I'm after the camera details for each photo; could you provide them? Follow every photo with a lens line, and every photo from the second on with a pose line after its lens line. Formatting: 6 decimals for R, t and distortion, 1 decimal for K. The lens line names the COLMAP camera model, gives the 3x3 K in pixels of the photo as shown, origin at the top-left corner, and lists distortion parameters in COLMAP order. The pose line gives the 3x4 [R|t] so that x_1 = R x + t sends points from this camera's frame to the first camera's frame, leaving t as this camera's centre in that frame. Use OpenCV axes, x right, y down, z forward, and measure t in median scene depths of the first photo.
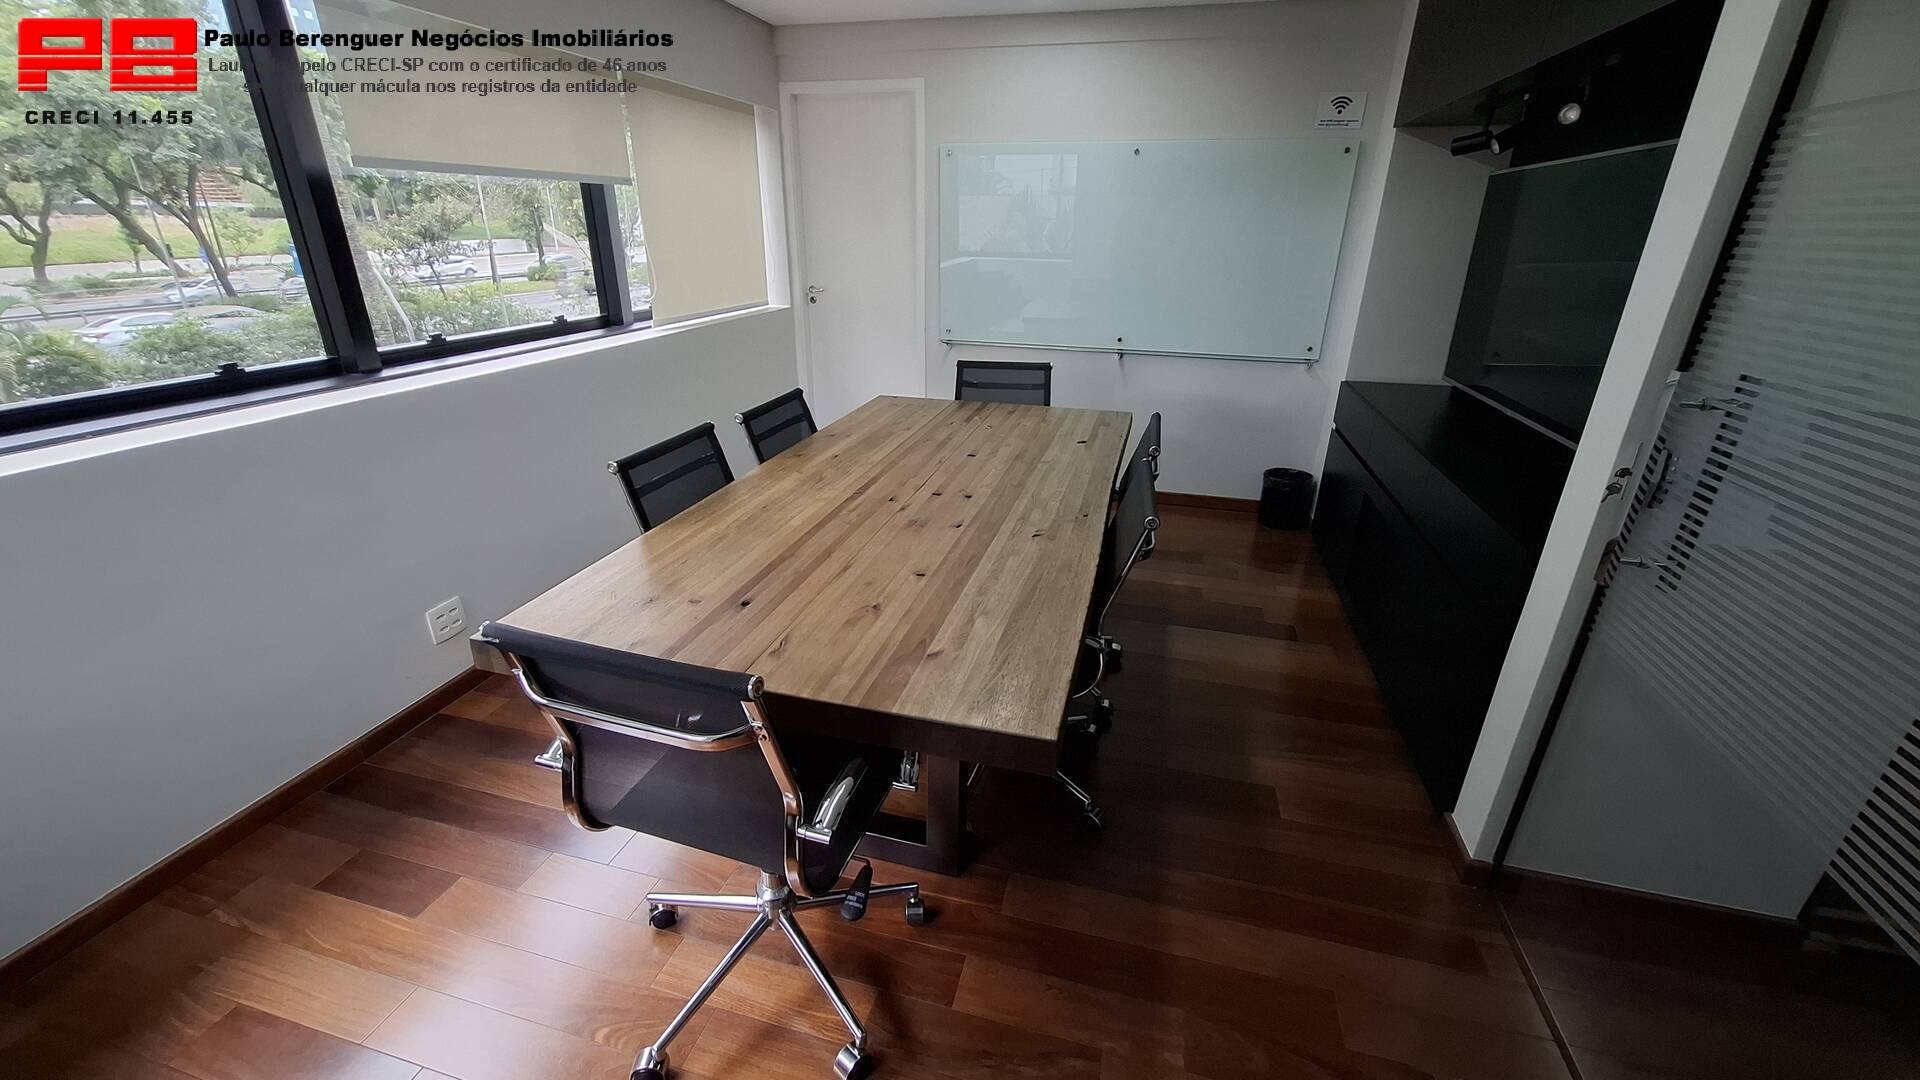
lens RADIAL K [[754.4, 0, 956.8], [0, 754.4, 534.6], [0, 0, 1]] dist [-0.011244, 0.002810]
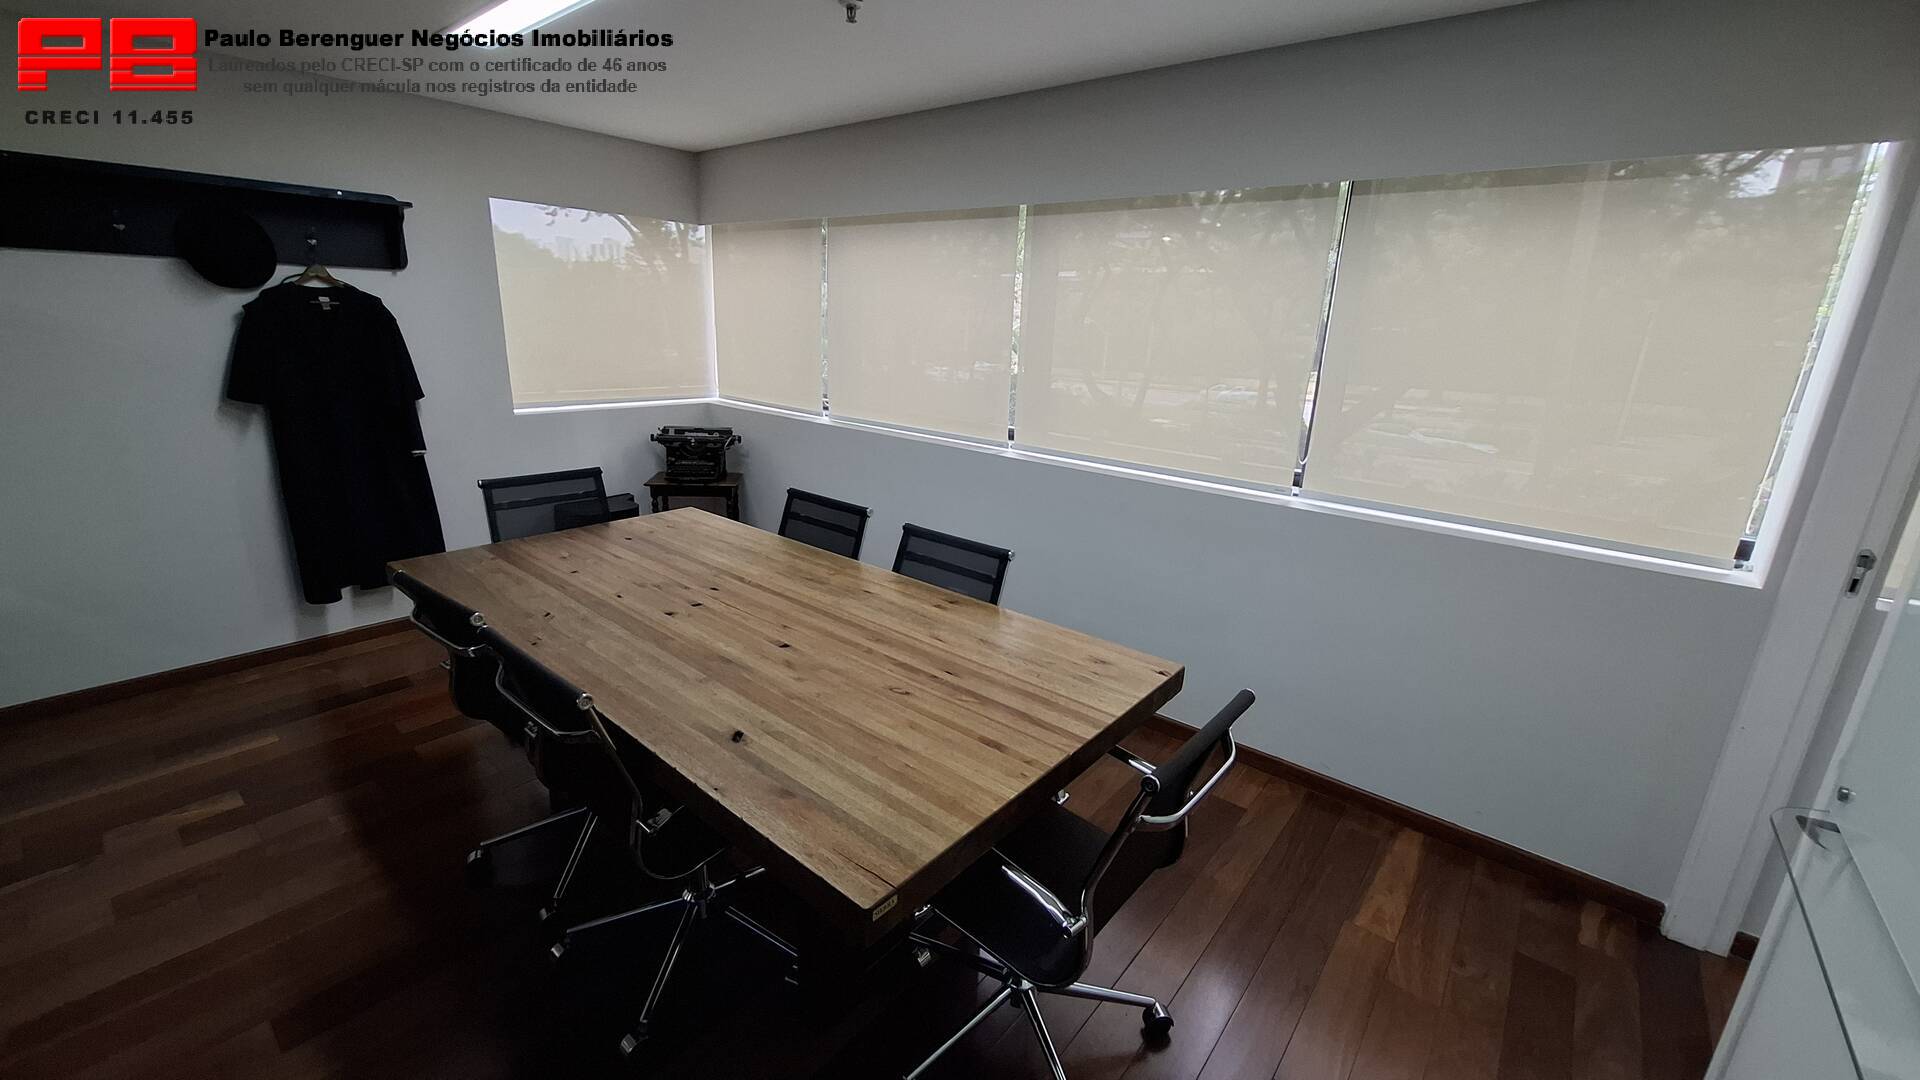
lens RADIAL K [[754.4, 0, 953.7], [0, 754.4, 532.8], [0, 0, 1]] dist [-0.011244, 0.002810]
pose [[-0.417414, 0.218359, -0.882091, 0.606213], [-0.388971, 0.834344, 0.390604, -0.573929], [0.821259, 0.506151, -0.263332, 1.303097]]
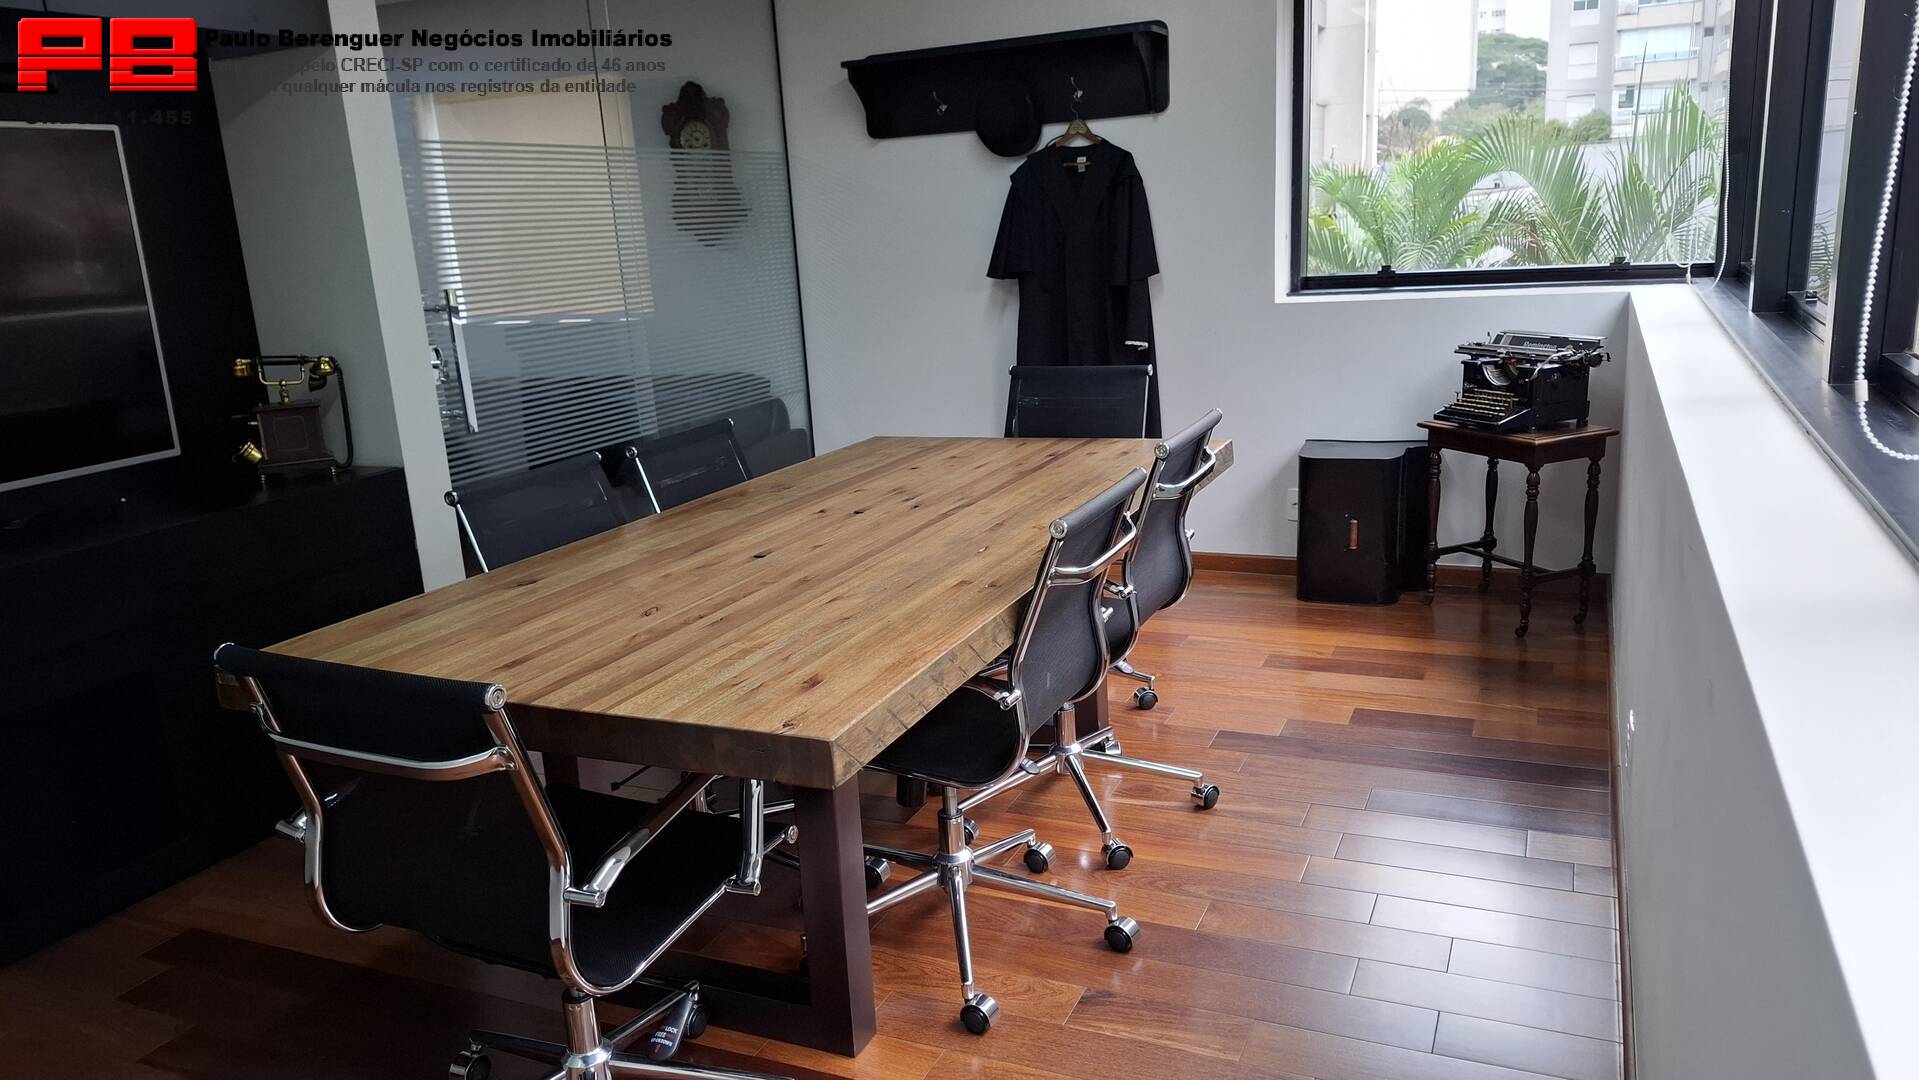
lens RADIAL K [[1323.3, 0, 962.4], [0, 1323.3, 553.8], [0, 0, 1]] dist [0.090893, -0.104477]
pose [[-0.986717, 0.004661, 0.162381, -0.312231], [0.101386, 0.798679, 0.593155, -0.716347], [-0.126926, 0.601739, -0.788543, 1.824758]]
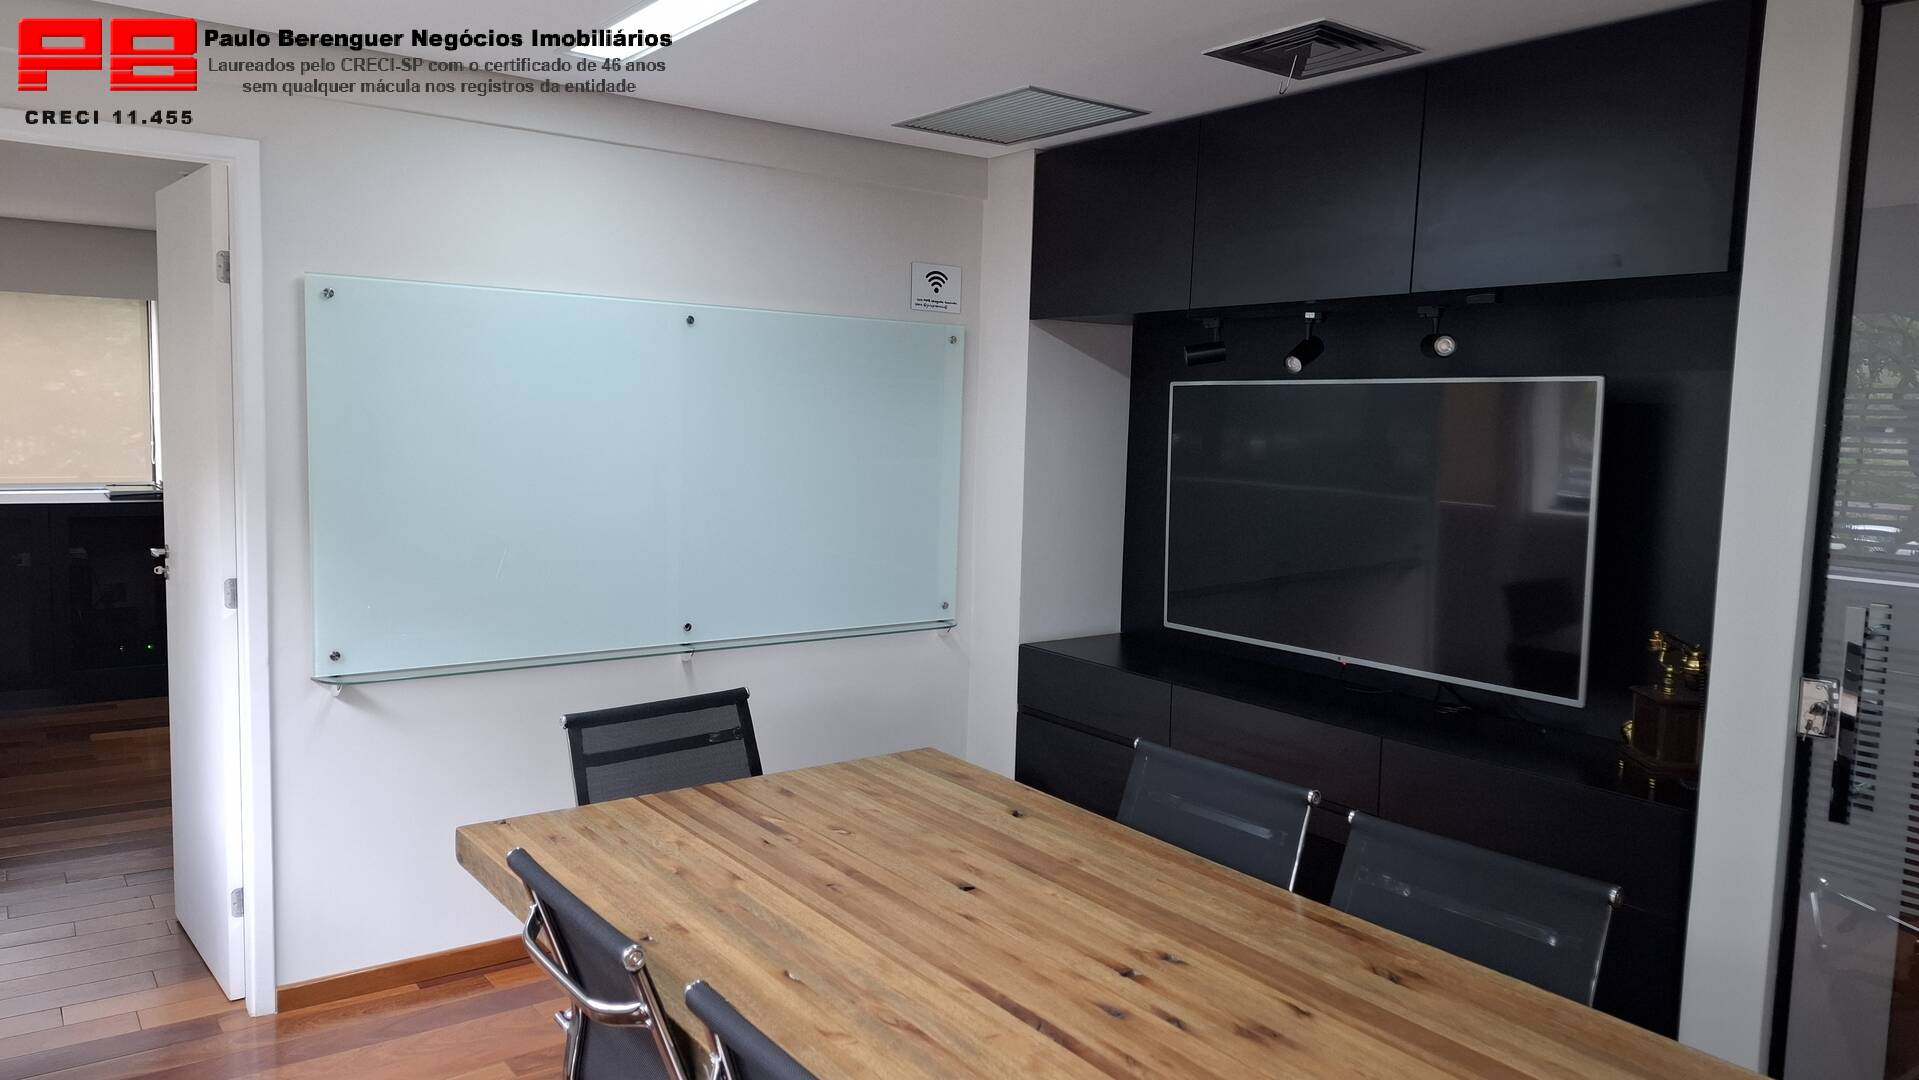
lens RADIAL K [[1323.3, 0, 956.5], [0, 1323.3, 542.2], [0, 0, 1]] dist [0.090893, -0.104477]
pose [[0.624280, -0.072120, 0.777864, -0.686322], [0.280212, 0.950141, -0.136793, -0.210329], [-0.729216, 0.303364, 0.613363, 0.382017]]
